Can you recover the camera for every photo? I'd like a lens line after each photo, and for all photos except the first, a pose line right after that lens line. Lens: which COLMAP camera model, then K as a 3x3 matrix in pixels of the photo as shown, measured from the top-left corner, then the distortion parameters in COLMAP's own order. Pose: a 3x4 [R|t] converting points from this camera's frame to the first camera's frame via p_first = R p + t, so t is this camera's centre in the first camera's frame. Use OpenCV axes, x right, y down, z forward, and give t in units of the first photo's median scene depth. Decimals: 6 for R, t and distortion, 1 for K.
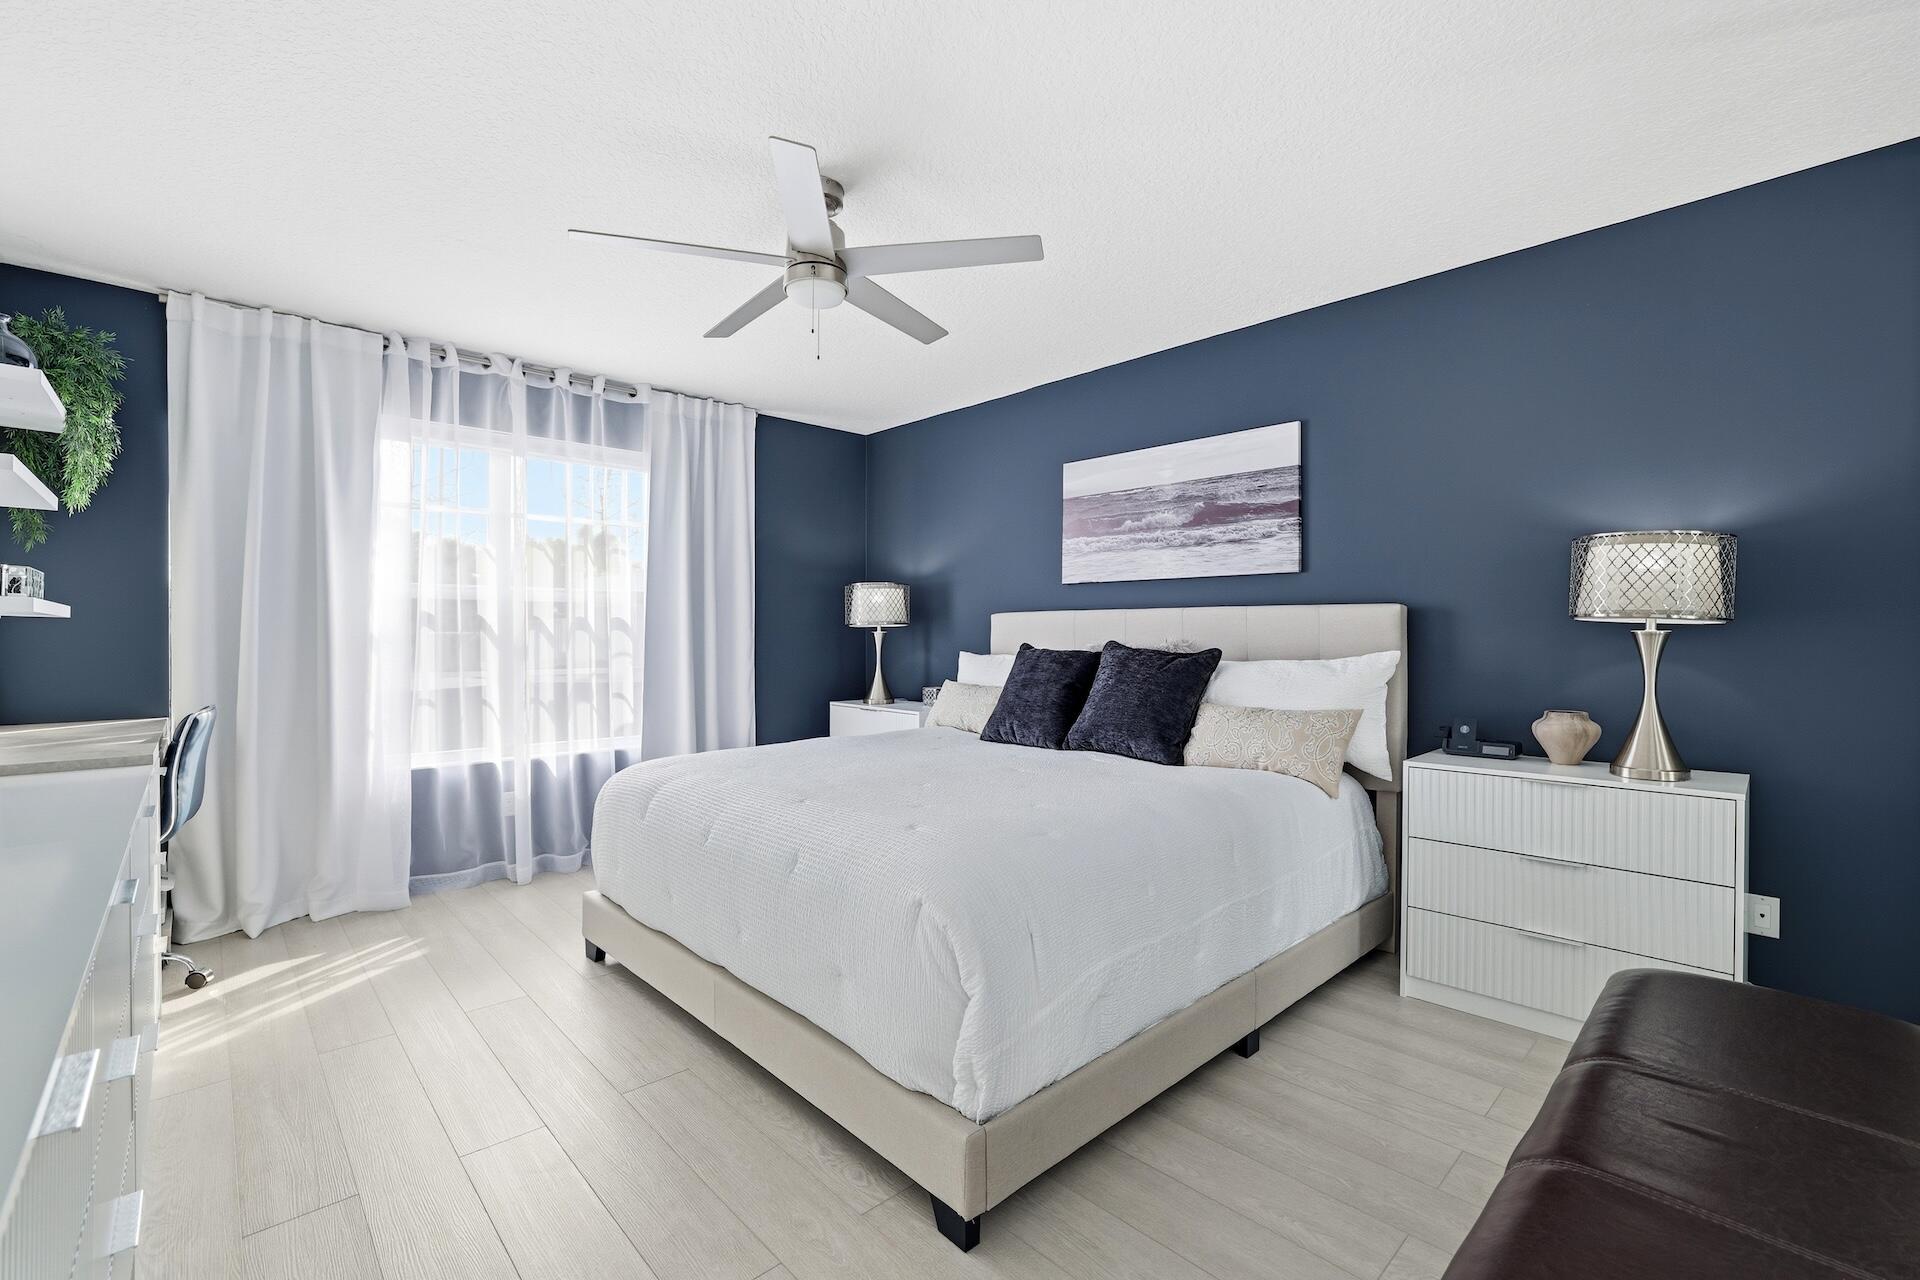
lens RADIAL K [[866.1, 0, 966.7], [0, 866.1, 638.4], [0, 0, 1]] dist [0.002206, 0.000261]
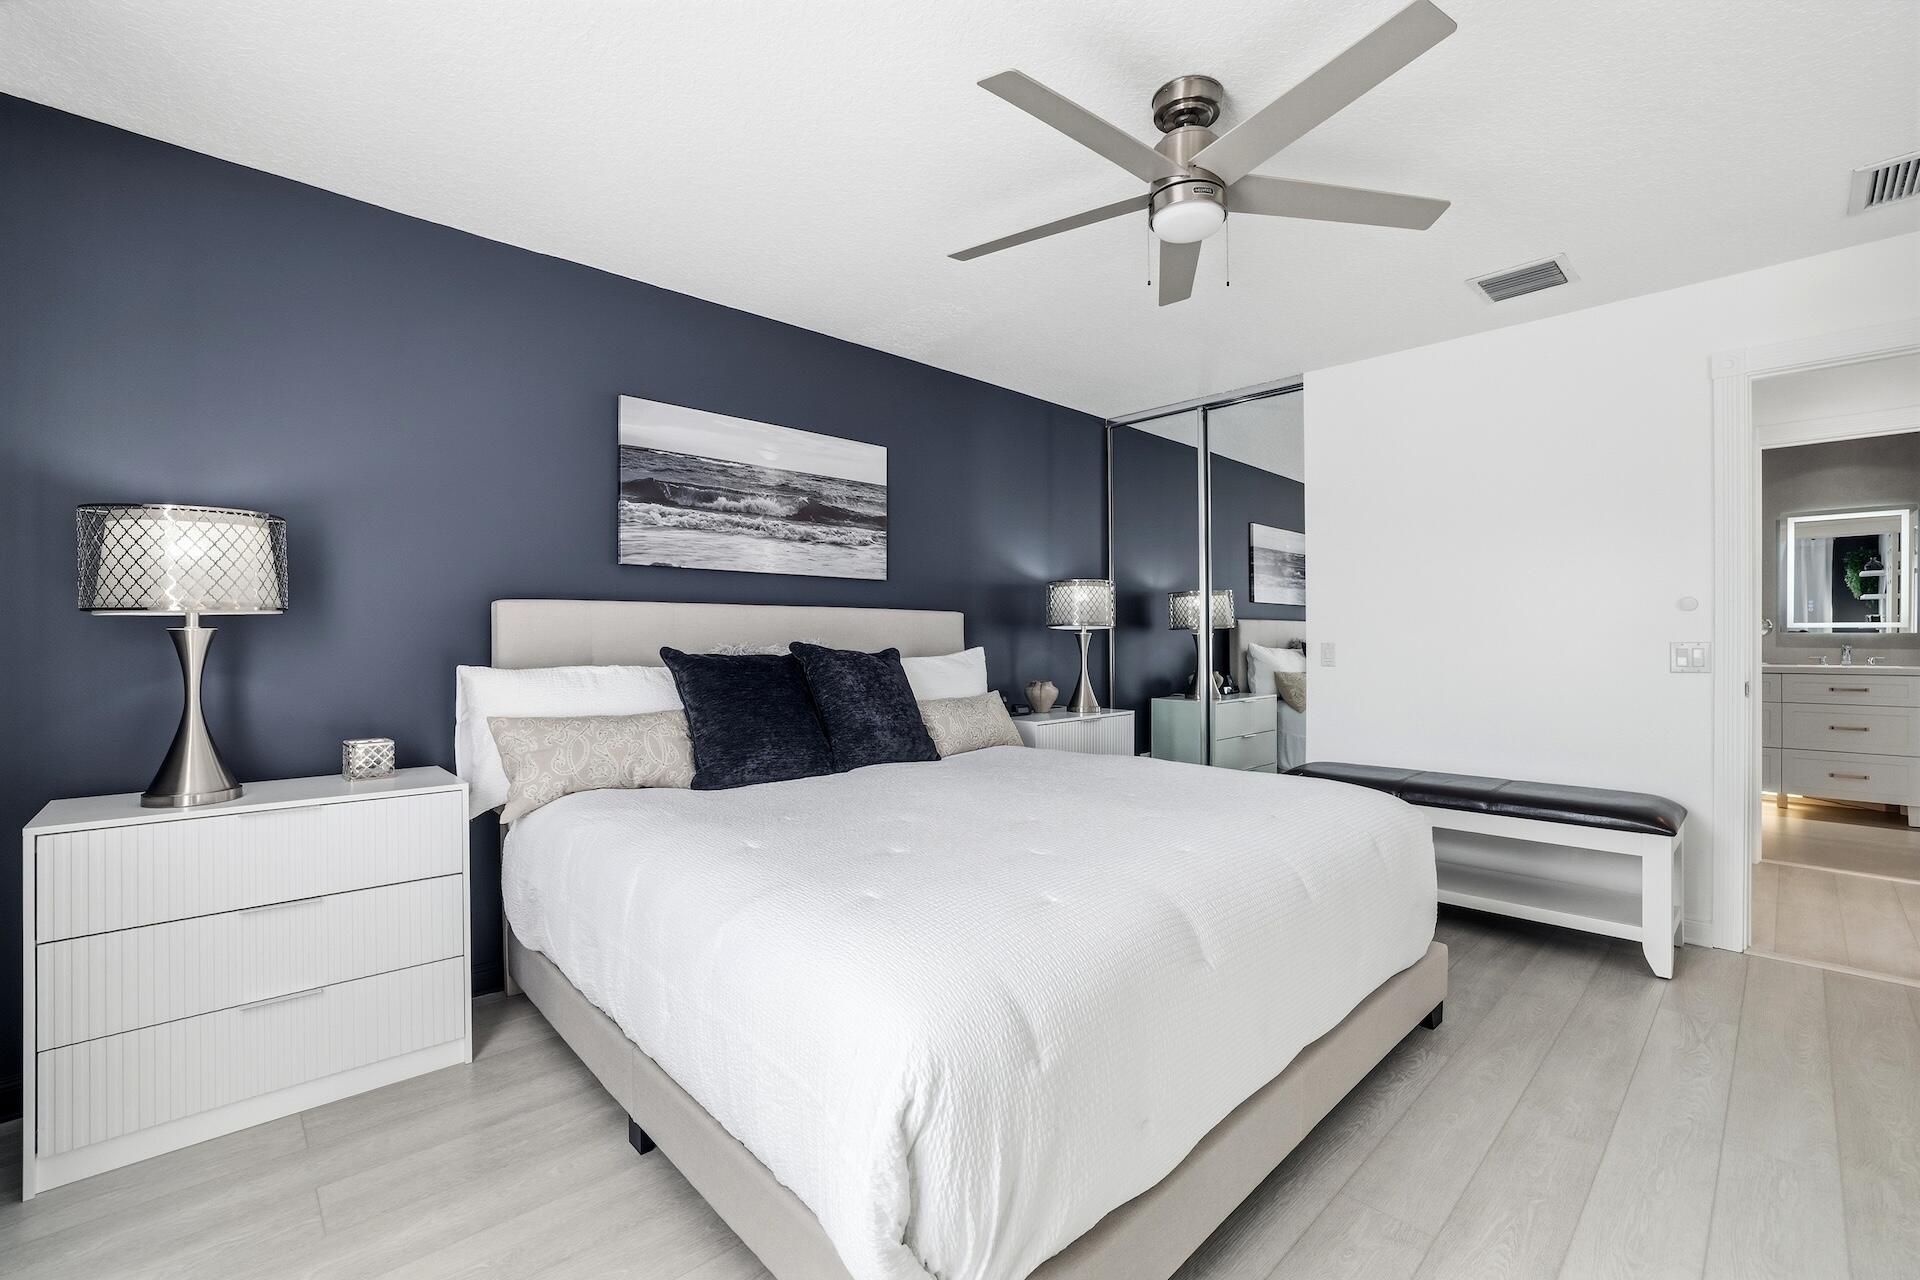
lens RADIAL K [[866.1, 0, 966.9], [0, 866.1, 640.1], [0, 0, 1]] dist [0.002206, 0.000261]
pose [[-0.015363, 0.003035, 0.999877, -0.675546], [0.012957, 0.999912, -0.002836, 0.005422], [-0.999798, 0.012912, -0.015401, 0.823191]]
